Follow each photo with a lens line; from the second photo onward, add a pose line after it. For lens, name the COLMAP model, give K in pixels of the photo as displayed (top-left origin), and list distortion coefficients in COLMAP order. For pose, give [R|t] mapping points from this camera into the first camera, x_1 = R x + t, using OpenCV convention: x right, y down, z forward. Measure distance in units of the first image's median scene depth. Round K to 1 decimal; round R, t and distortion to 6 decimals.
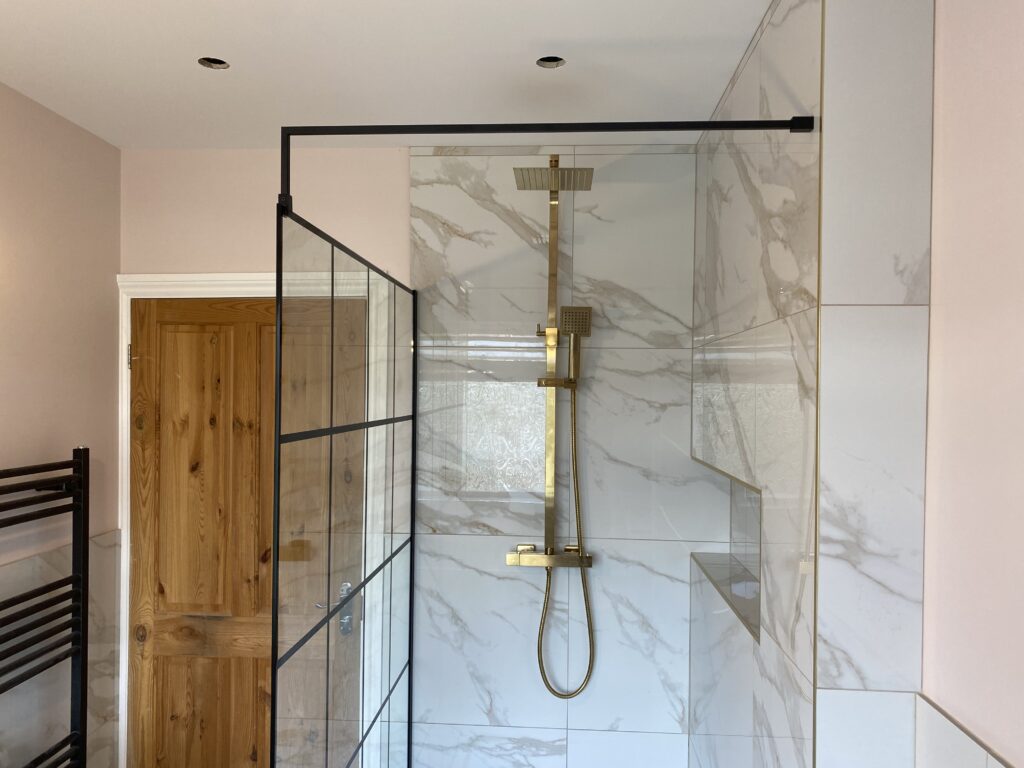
lens RADIAL K [[769.4, 0, 516.3], [0, 769.4, 418.8], [0, 0, 1]] dist [0.055235, -0.066459]
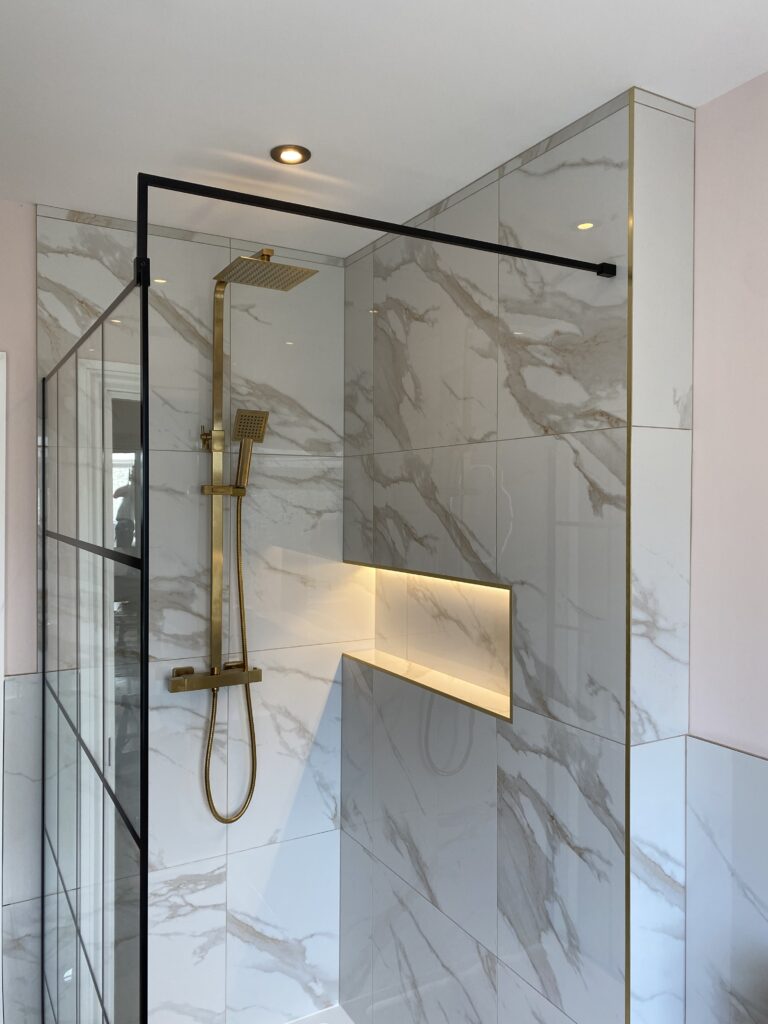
lens RADIAL K [[769.4, 0, 385.4], [0, 769.4, 534.1], [0, 0, 1]] dist [0.055235, -0.066459]
pose [[0.840198, -0.033674, 0.541233, -0.286502], [0.026234, 0.999426, 0.021458, -0.008065], [-0.541645, -0.003830, 0.840599, 0.101537]]
